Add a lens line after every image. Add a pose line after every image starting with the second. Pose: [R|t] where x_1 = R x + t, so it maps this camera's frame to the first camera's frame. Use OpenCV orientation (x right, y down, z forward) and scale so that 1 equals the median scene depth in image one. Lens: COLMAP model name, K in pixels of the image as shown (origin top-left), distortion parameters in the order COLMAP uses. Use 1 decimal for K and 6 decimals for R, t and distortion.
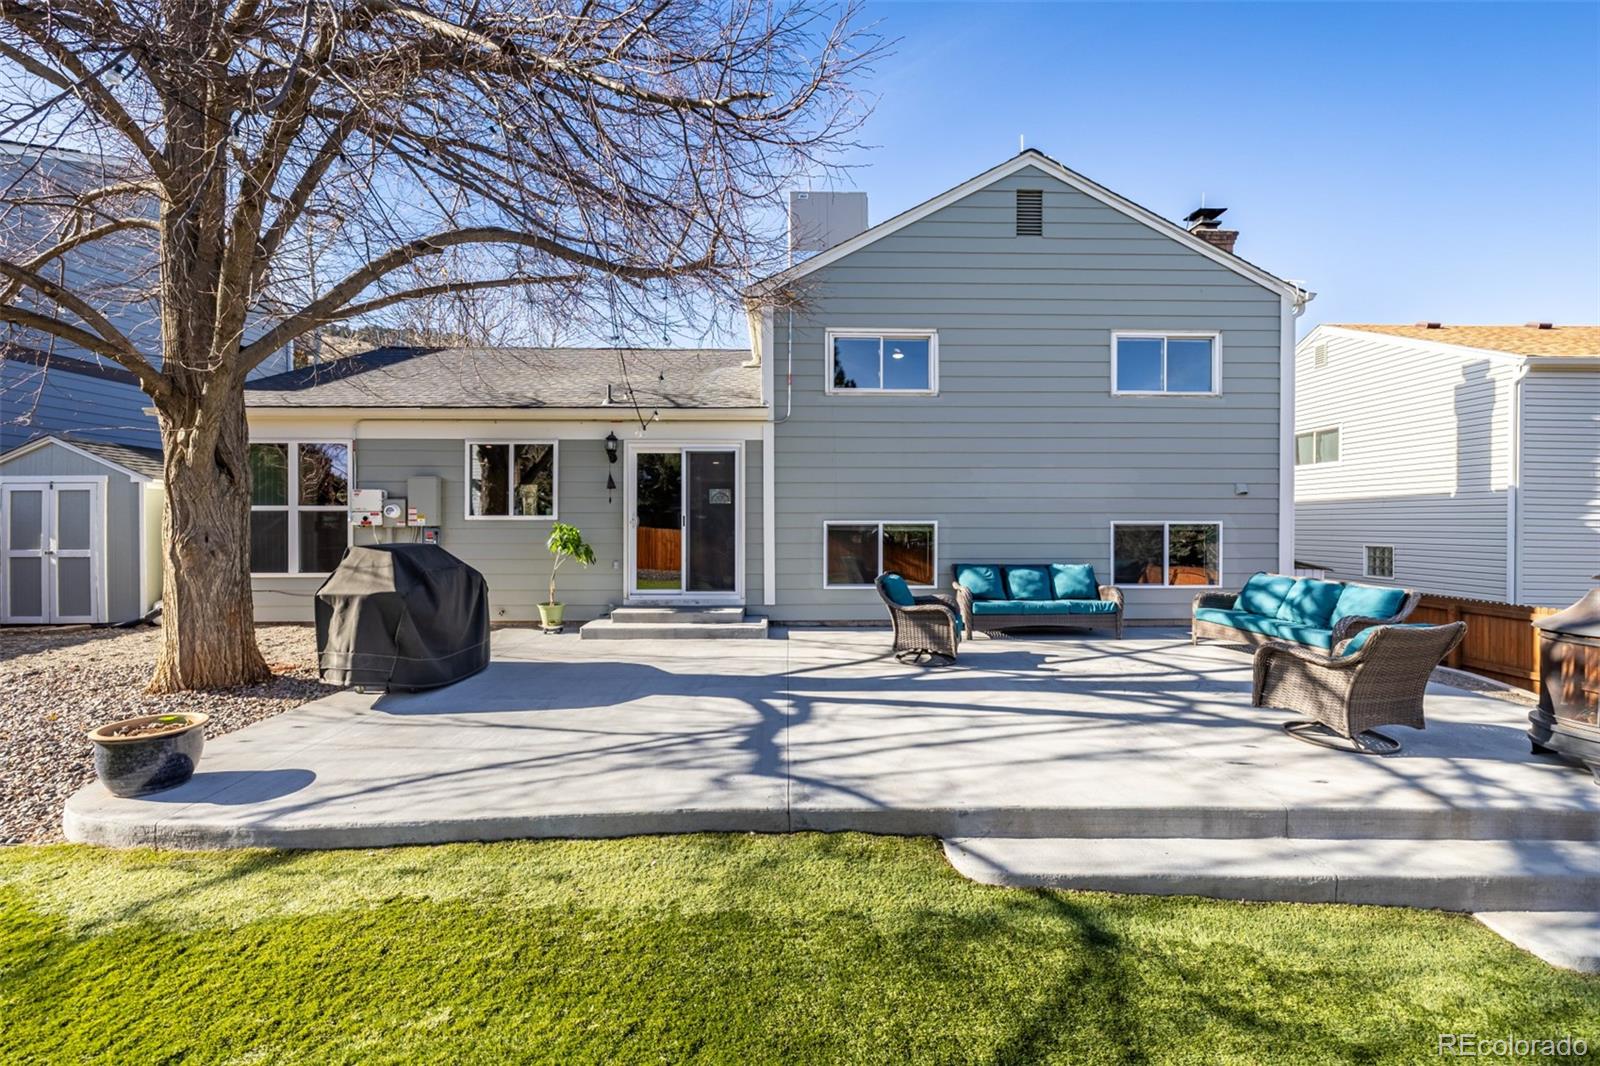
lens RADIAL K [[668.6, 0, 801.3], [0, 668.6, 530.9], [0, 0, 1]] dist [0.002056, 0.000380]
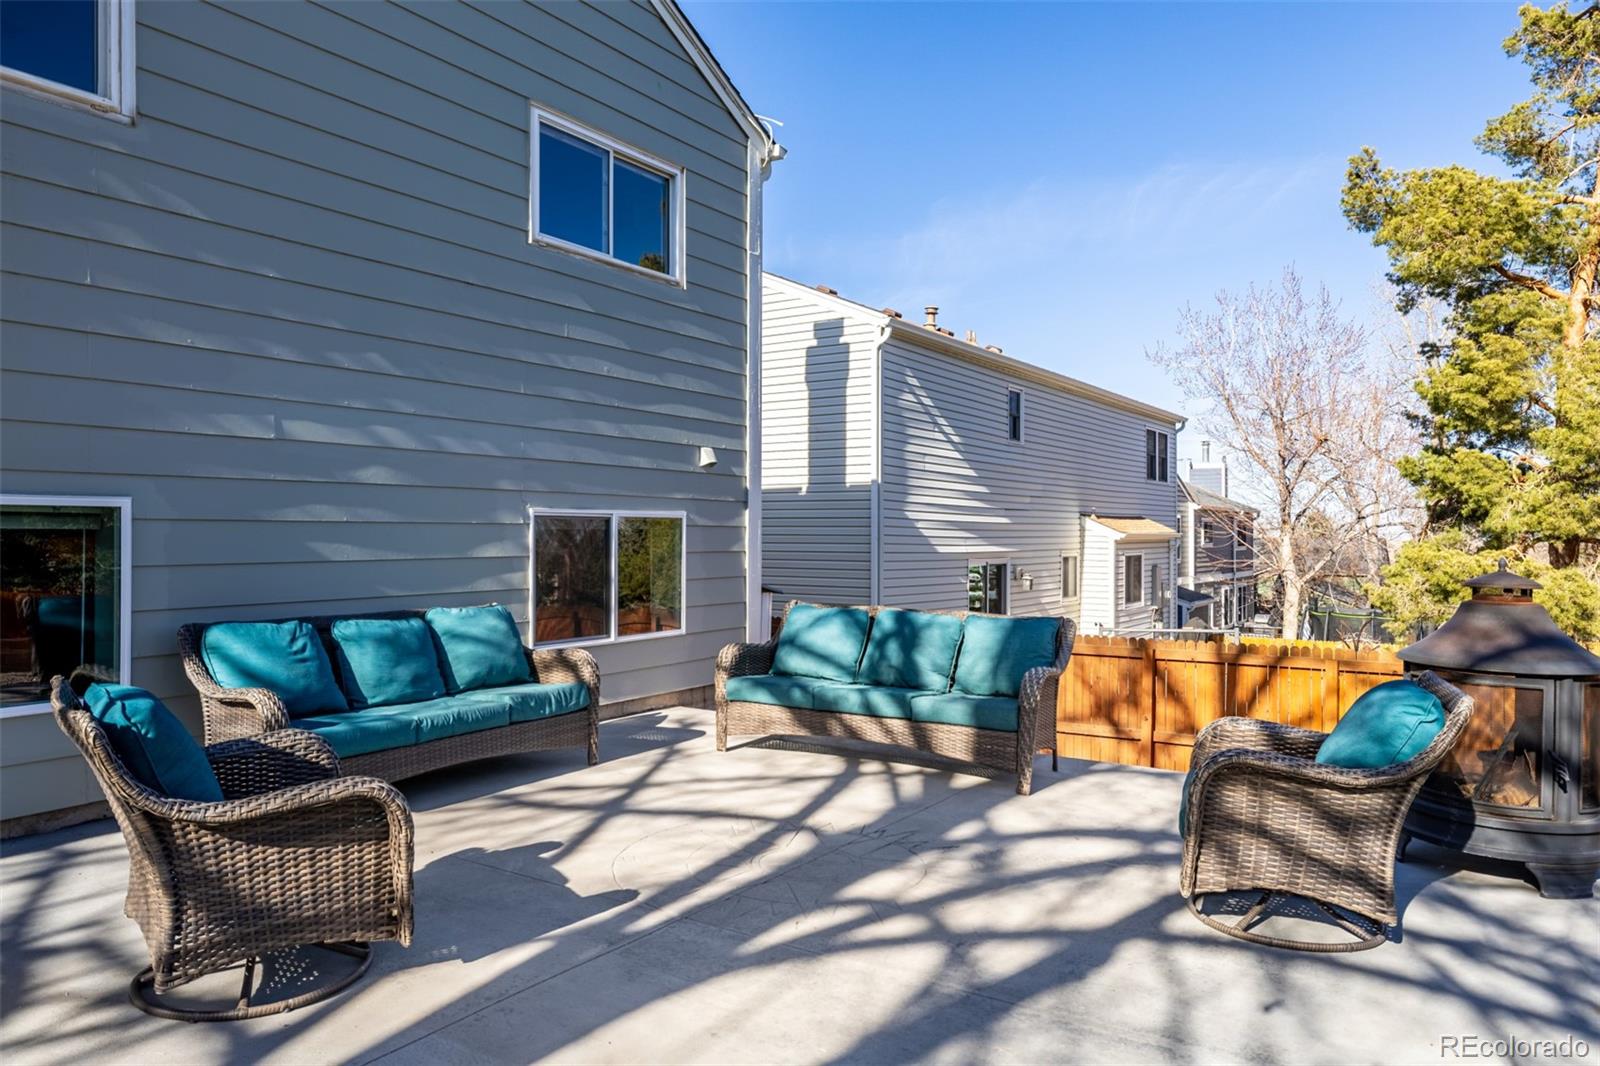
lens RADIAL K [[1058.1, 0, 785.6], [0, 1058.1, 536.9], [0, 0, 1]] dist [-0.002633, -0.001040]
pose [[0.582471, -0.002315, 0.812848, -0.034499], [0.002344, 0.999997, 0.001169, 0.004485], [-0.812848, 0.001225, 0.582474, 0.428069]]
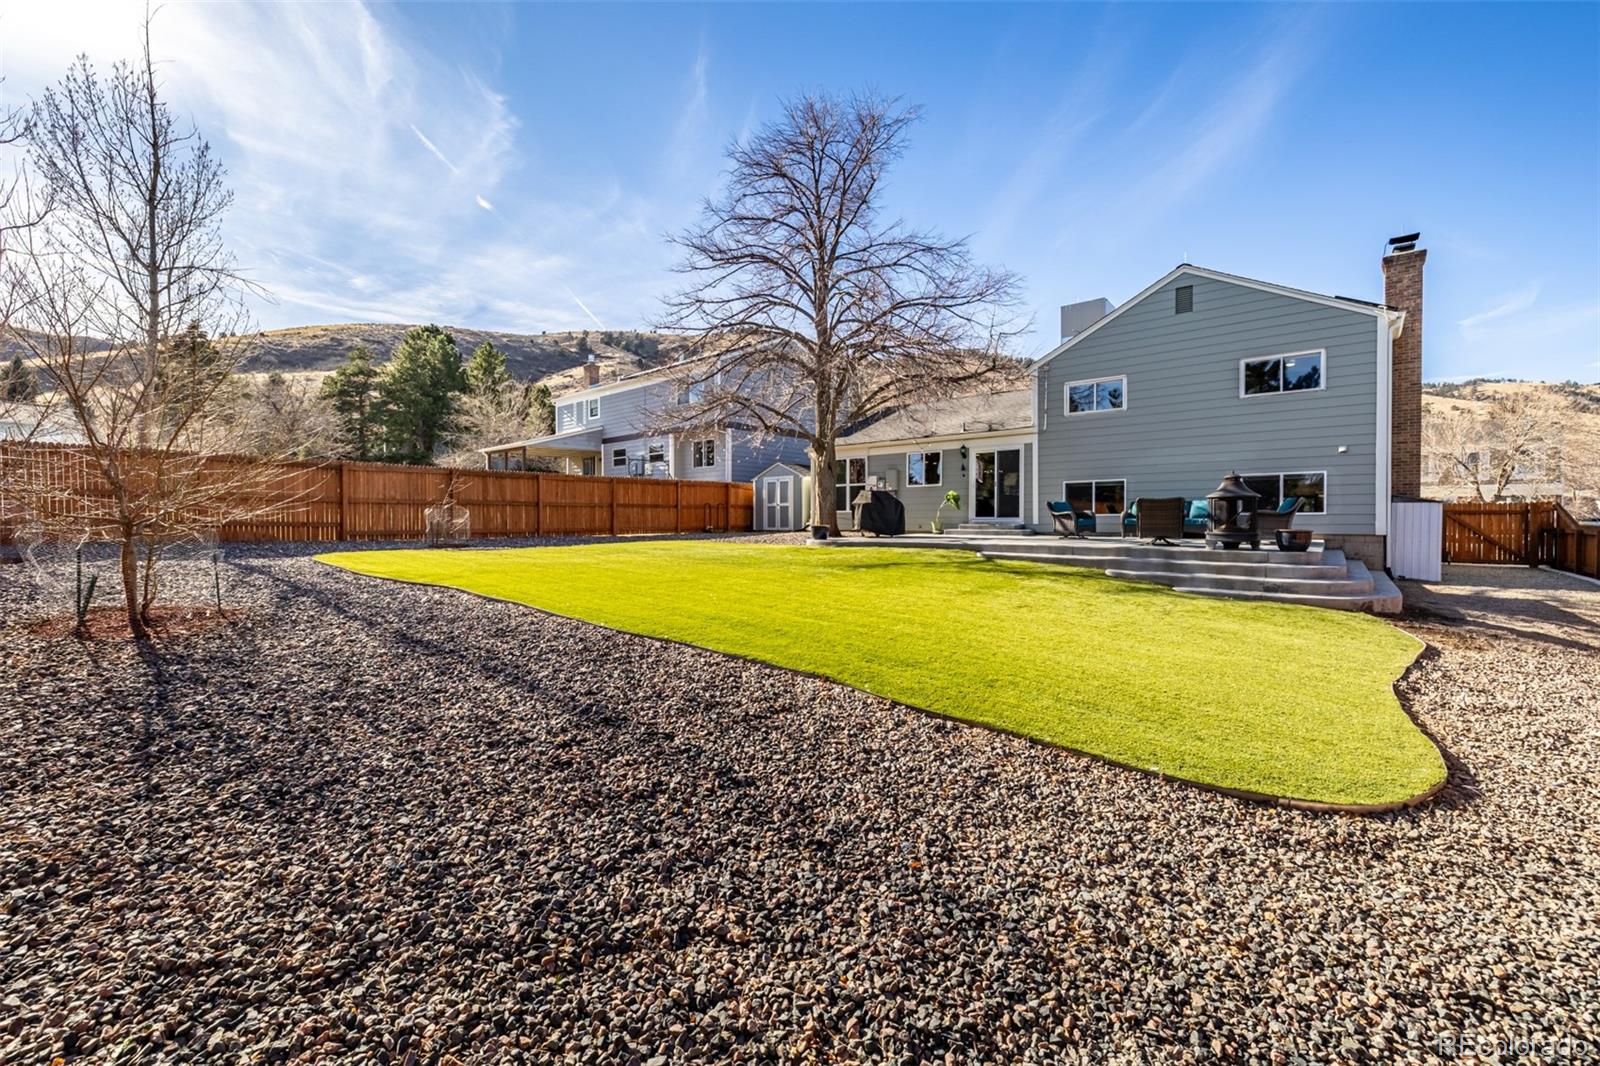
lens RADIAL K [[668.6, 0, 800.5], [0, 668.6, 530.4], [0, 0, 1]] dist [0.002056, 0.000380]
pose [[0.747649, 0.007219, -0.664055, 0.759199], [-0.006529, 0.999972, 0.003521, 0.126527], [0.664062, 0.001703, 0.747676, -0.971967]]
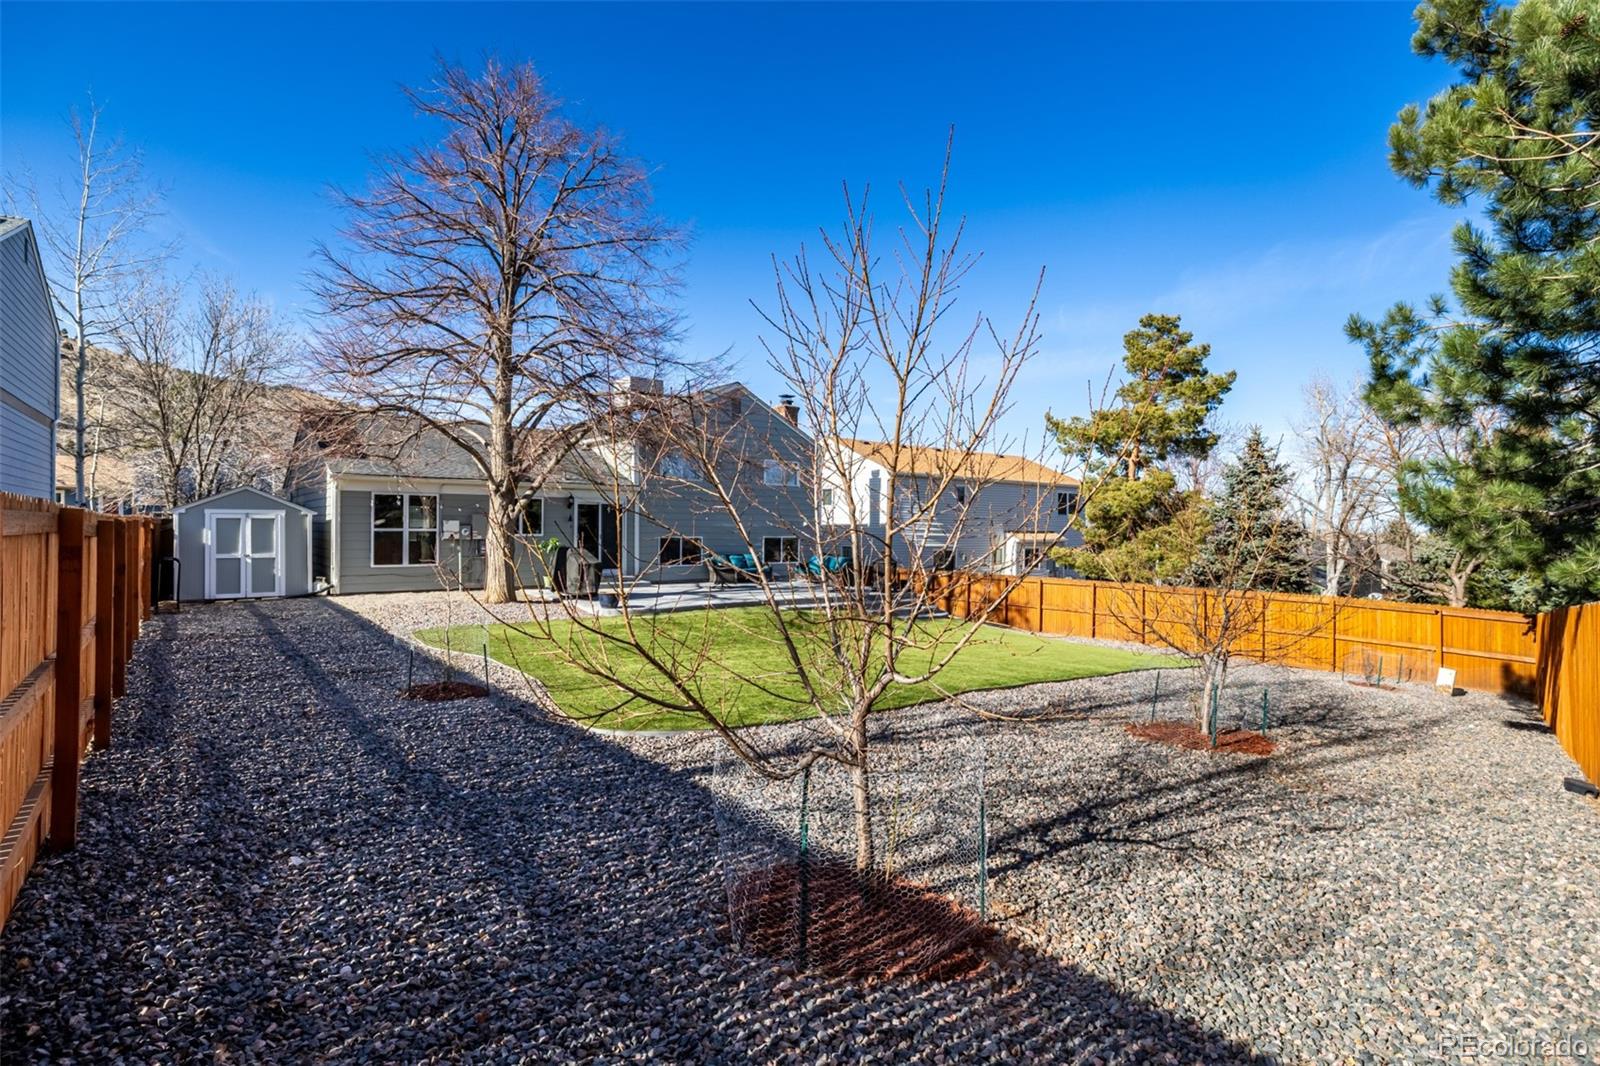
lens RADIAL K [[781.5, 0, 802.3], [0, 781.5, 531.4], [0, 0, 1]] dist [-0.004901, -0.000298]
pose [[0.791788, 0.004345, 0.610780, -1.188356], [-0.003354, 0.999991, -0.002766, -0.025768], [-0.610786, 0.000142, 0.791795, -1.370957]]
